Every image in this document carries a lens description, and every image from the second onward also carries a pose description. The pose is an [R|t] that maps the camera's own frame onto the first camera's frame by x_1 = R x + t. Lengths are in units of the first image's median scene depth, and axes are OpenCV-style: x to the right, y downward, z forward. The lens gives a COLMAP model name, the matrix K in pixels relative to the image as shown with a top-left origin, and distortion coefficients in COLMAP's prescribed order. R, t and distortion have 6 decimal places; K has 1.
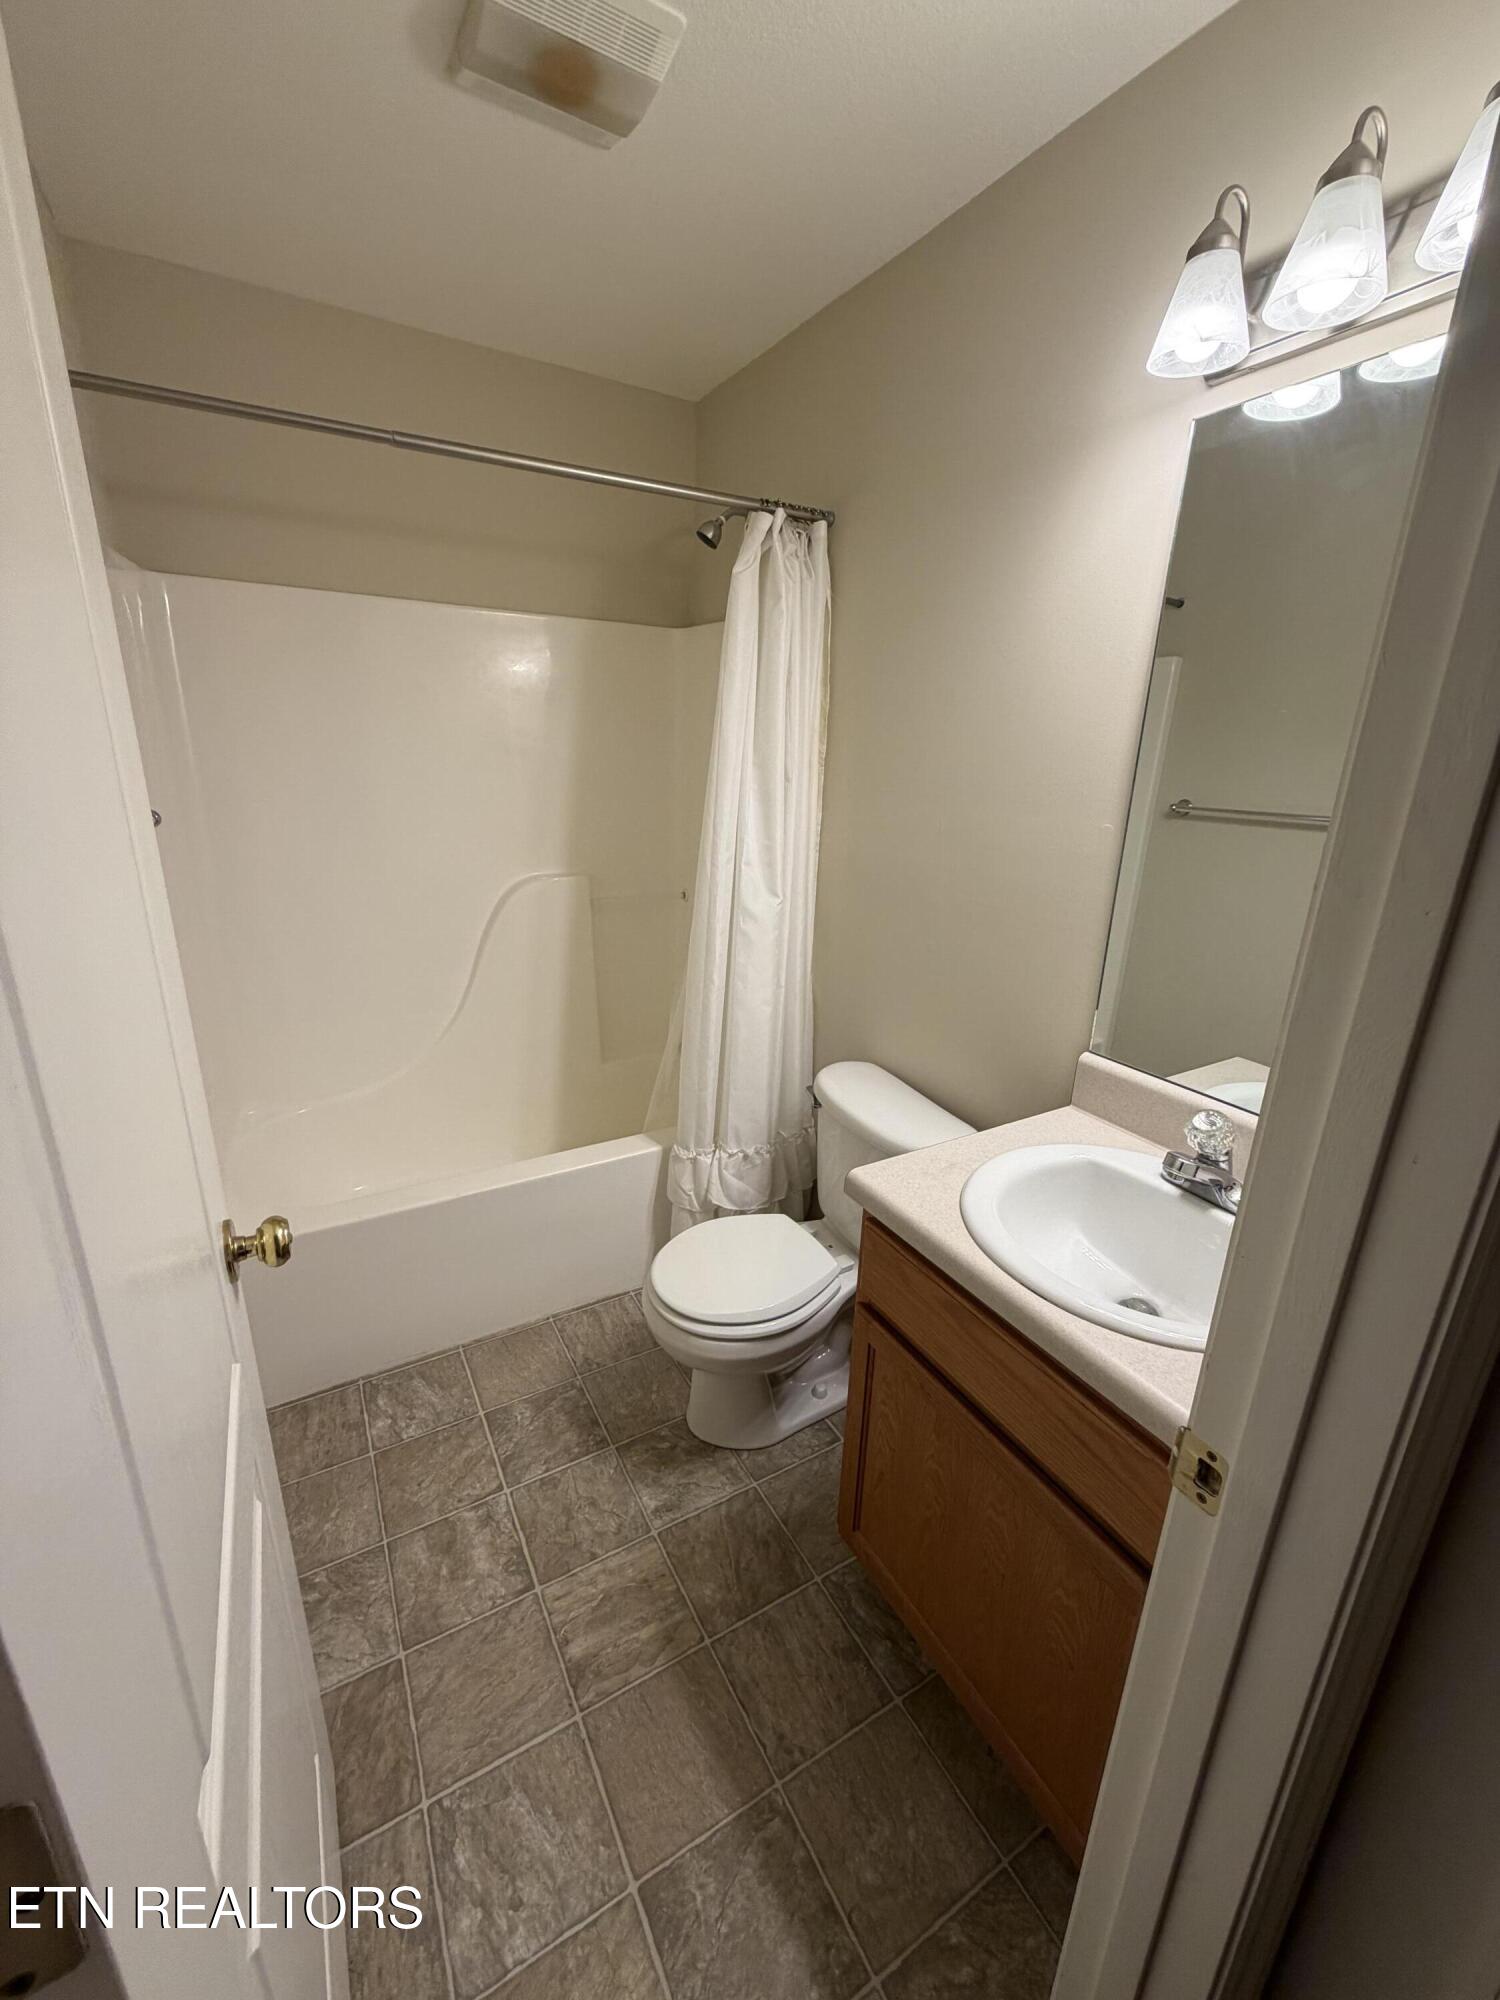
lens RADIAL K [[796.7, 0, 750.4], [0, 796.7, 1001.5], [0, 0, 1]] dist [0.001911, 0.000391]
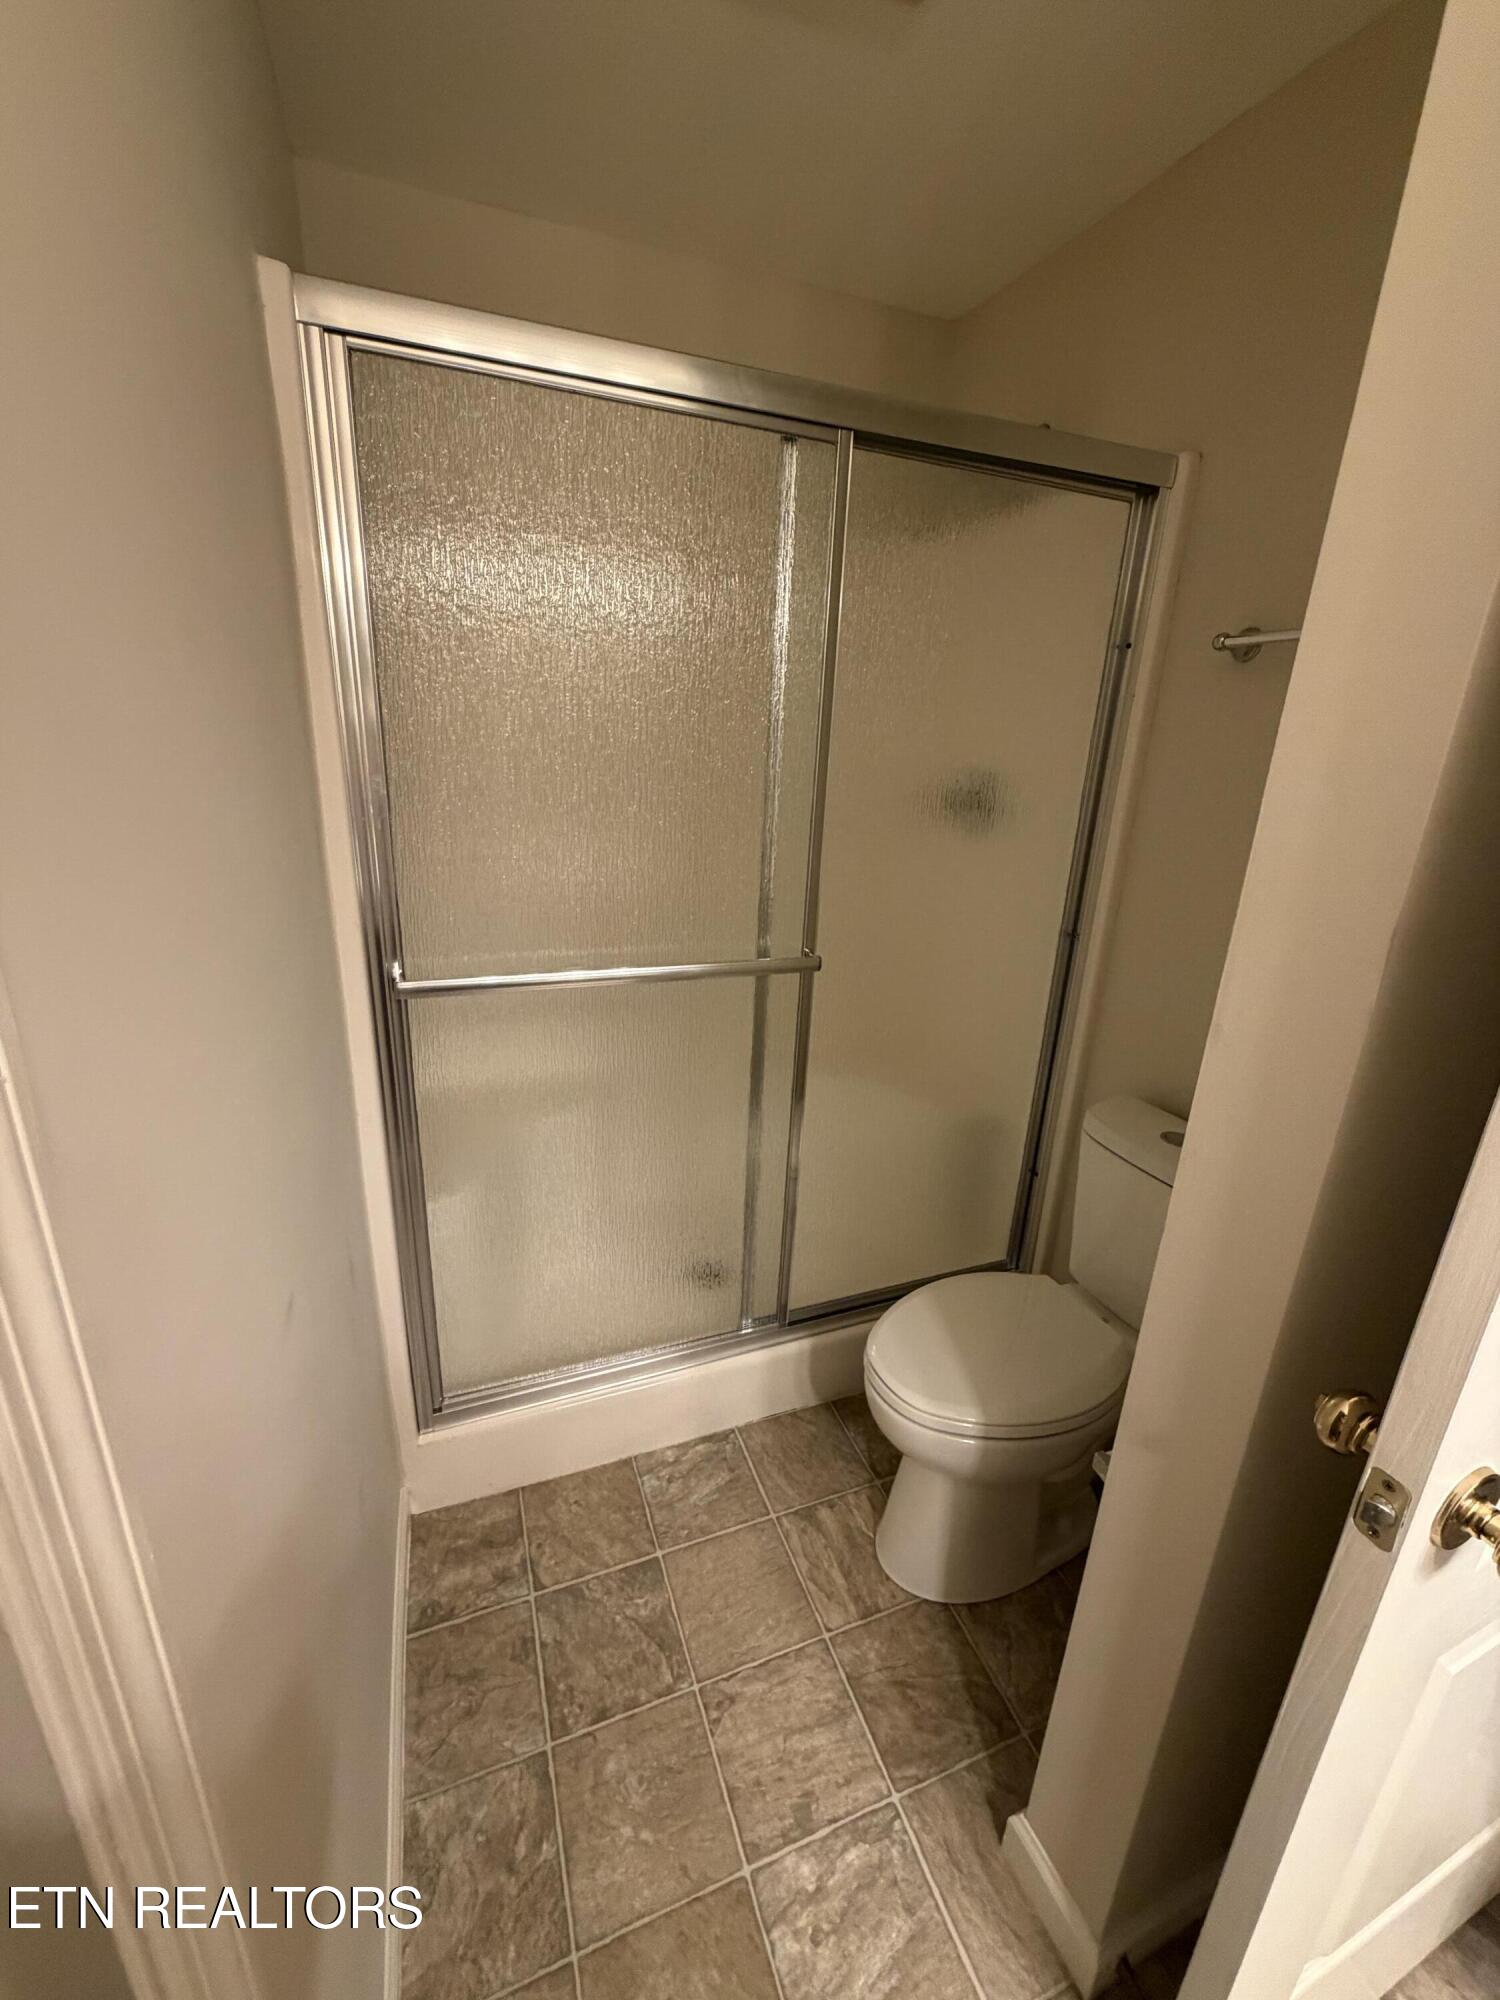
lens RADIAL K [[796.7, 0, 752.8], [0, 796.7, 996.6], [0, 0, 1]] dist [0.001911, 0.000391]
pose [[-0.156088, 0.271696, -0.949641, 0.777586], [-0.328537, 0.892404, 0.309320, -0.200223], [0.931504, 0.360273, -0.050032, 0.779750]]
